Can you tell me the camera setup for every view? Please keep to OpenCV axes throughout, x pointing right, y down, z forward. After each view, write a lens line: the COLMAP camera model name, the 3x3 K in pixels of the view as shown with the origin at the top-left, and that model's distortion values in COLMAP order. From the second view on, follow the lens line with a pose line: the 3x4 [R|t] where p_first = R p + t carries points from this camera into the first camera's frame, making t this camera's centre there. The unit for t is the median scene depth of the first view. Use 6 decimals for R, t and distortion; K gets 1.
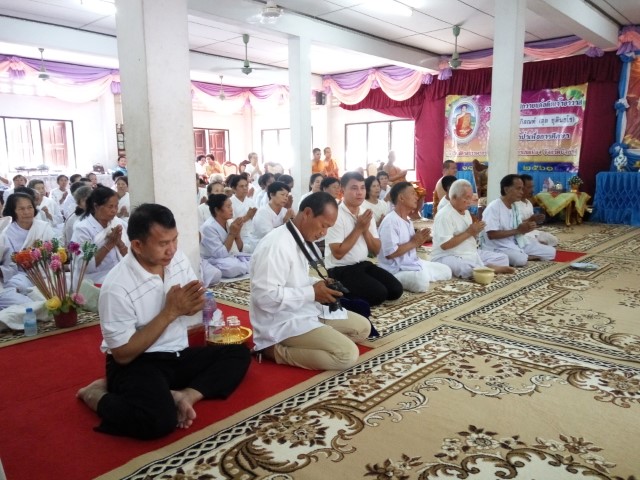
lens RADIAL K [[508.6, 0, 319.6], [0, 508.6, 242.6], [0, 0, 1]] dist [0.082363, -0.104919]
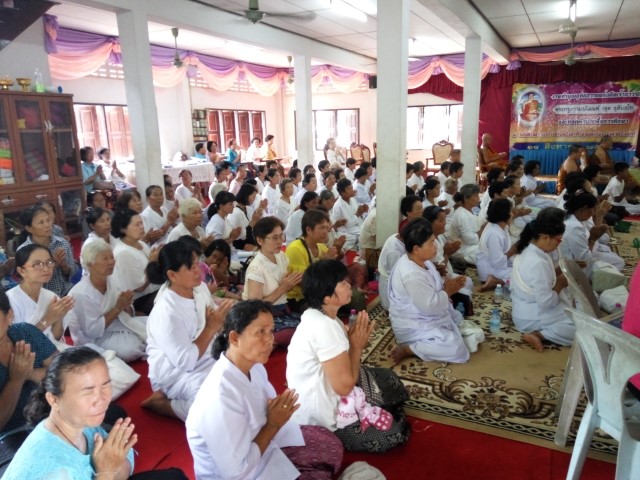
lens RADIAL K [[505.9, 0, 320.0], [0, 505.9, 240.0], [0, 0, 1]] dist [0.086399, -0.096772]
pose [[0.958974, -0.074252, 0.273596, -1.648324], [0.057592, 0.995991, 0.068442, -0.142822], [-0.277581, -0.049878, 0.959407, 0.025413]]
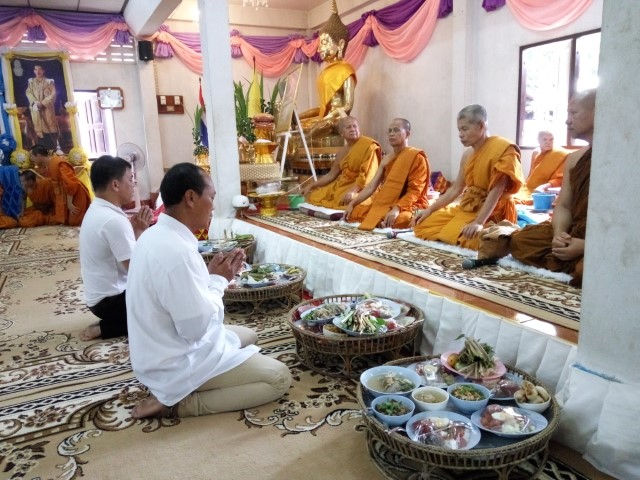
lens RADIAL K [[508.6, 0, 319.6], [0, 508.6, 242.6], [0, 0, 1]] dist [0.082363, -0.104919]
pose [[0.358511, -0.183523, 0.915308, -0.052535], [0.177006, 0.976063, 0.126374, -0.038707], [-0.916591, 0.116709, 0.382414, 0.282062]]
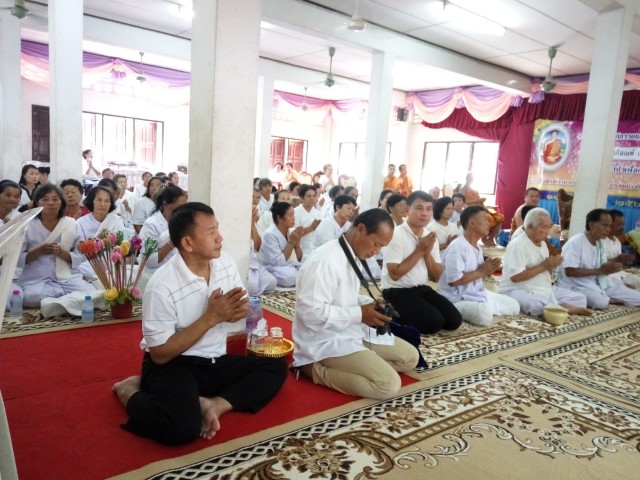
lens RADIAL K [[508.6, 0, 319.6], [0, 508.6, 242.6], [0, 0, 1]] dist [0.082363, -0.104919]
pose [[0.985302, 0.096644, -0.140855, 0.031005], [-0.100327, 0.994768, -0.019272, -0.006717], [0.138256, 0.033120, 0.989843, 0.036010]]
